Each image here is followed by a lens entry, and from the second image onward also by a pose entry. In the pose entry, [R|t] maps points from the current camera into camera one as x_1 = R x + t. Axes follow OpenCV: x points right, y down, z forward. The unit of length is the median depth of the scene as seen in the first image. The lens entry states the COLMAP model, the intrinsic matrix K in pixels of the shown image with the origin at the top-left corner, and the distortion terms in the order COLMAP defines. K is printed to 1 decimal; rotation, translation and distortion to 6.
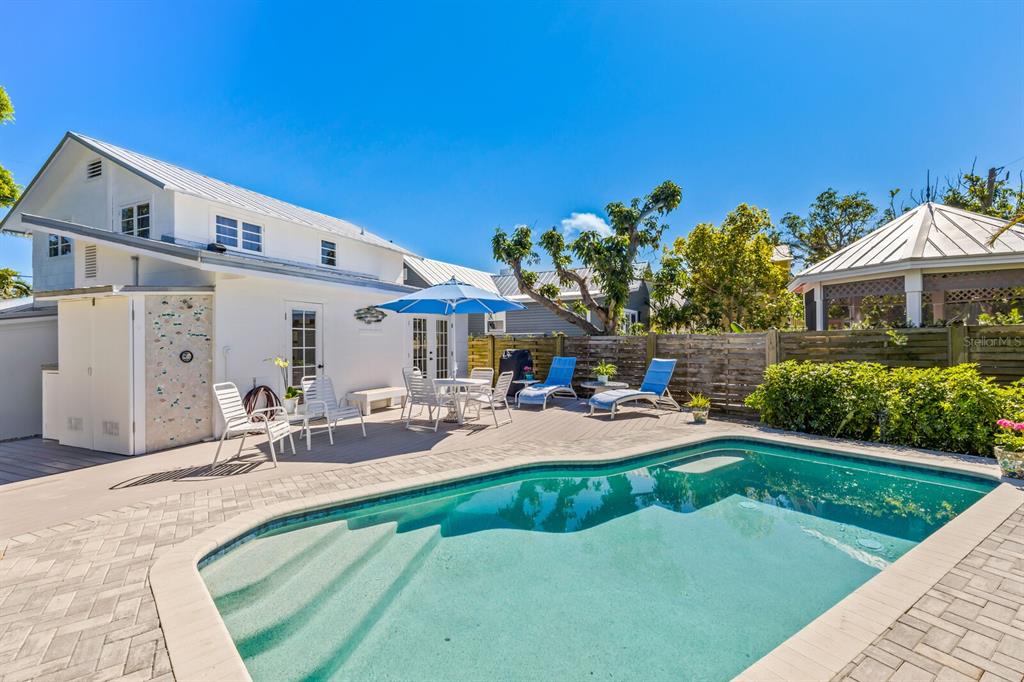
lens RADIAL K [[445.4, 0, 511.8], [0, 445.4, 346.1], [0, 0, 1]] dist [-0.000688, -0.000040]
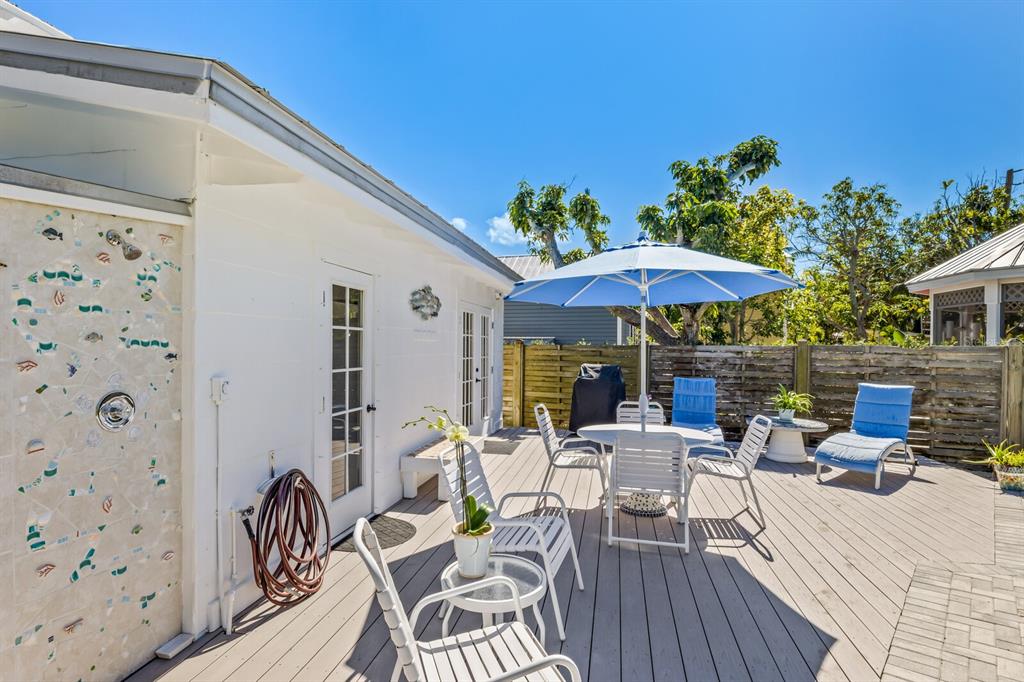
lens RADIAL K [[511.8, 0, 512.5], [0, 511.8, 357.2], [0, 0, 1]] dist [-0.002461, -0.000826]
pose [[0.971720, 0.007484, 0.236018, -0.450410], [-0.011272, 0.999828, 0.014701, -0.019529], [-0.235867, -0.016946, 0.971638, 0.481300]]
